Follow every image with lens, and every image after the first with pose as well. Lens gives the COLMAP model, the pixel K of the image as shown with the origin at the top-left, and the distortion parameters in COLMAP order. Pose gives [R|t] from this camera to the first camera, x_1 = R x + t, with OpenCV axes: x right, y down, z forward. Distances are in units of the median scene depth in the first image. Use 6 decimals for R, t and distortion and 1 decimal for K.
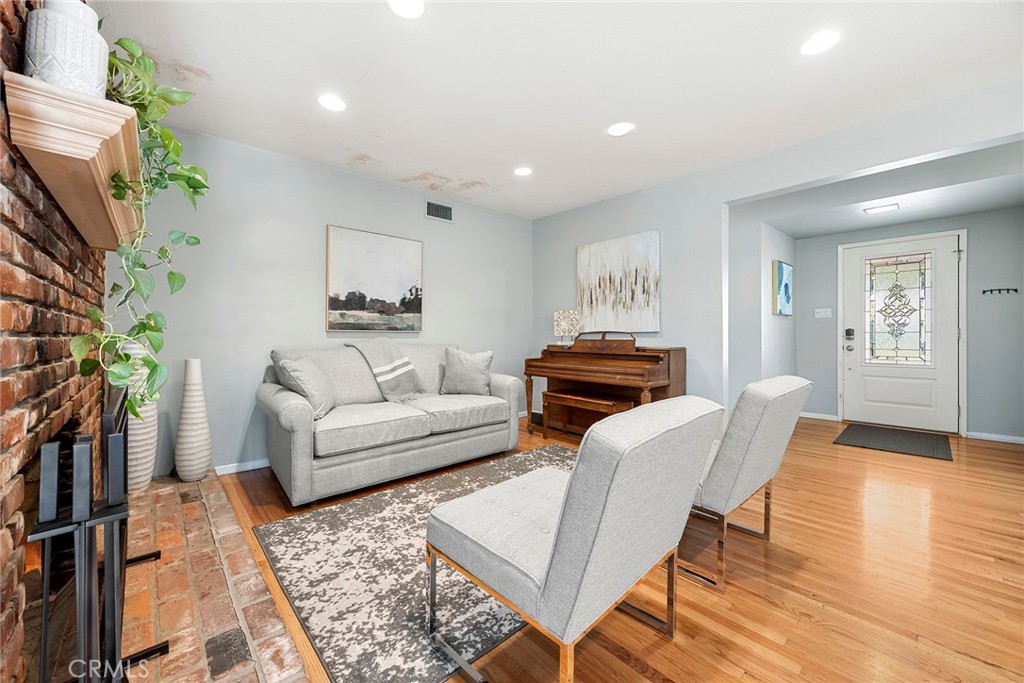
lens RADIAL K [[398.3, 0, 508.6], [0, 398.3, 338.2], [0, 0, 1]] dist [-0.002651, -0.000525]
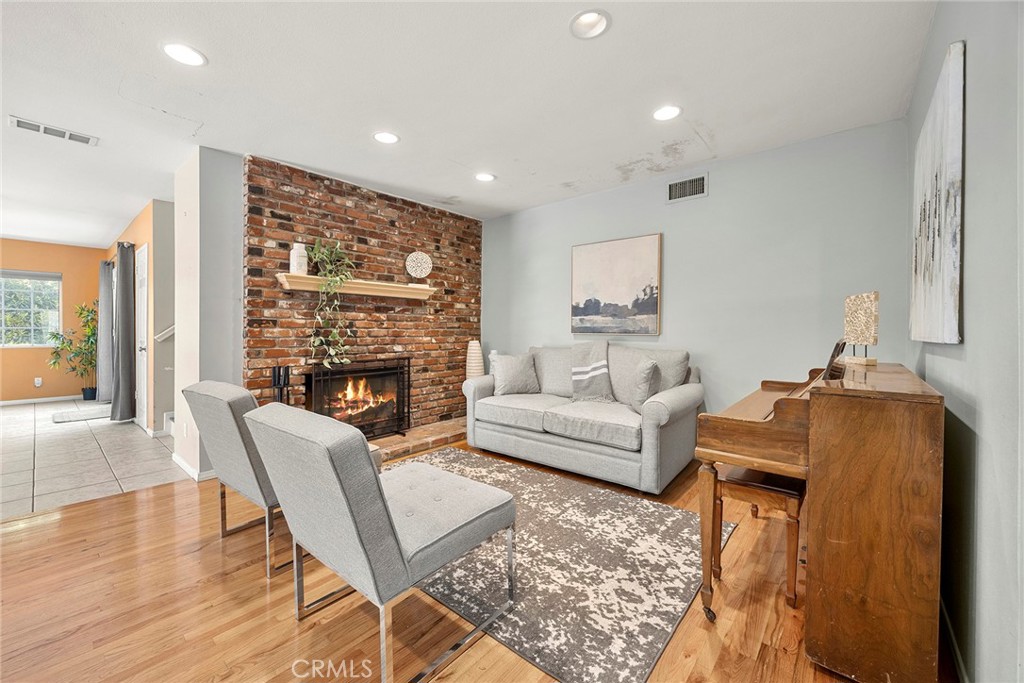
lens RADIAL K [[398.3, 0, 505.8], [0, 398.3, 334.3], [0, 0, 1]] dist [-0.002651, -0.000525]
pose [[0.142442, 0.007736, -0.989773, 0.723669], [-0.014014, 0.999885, 0.005798, -0.021066], [0.989704, 0.013045, 0.142534, 0.633069]]
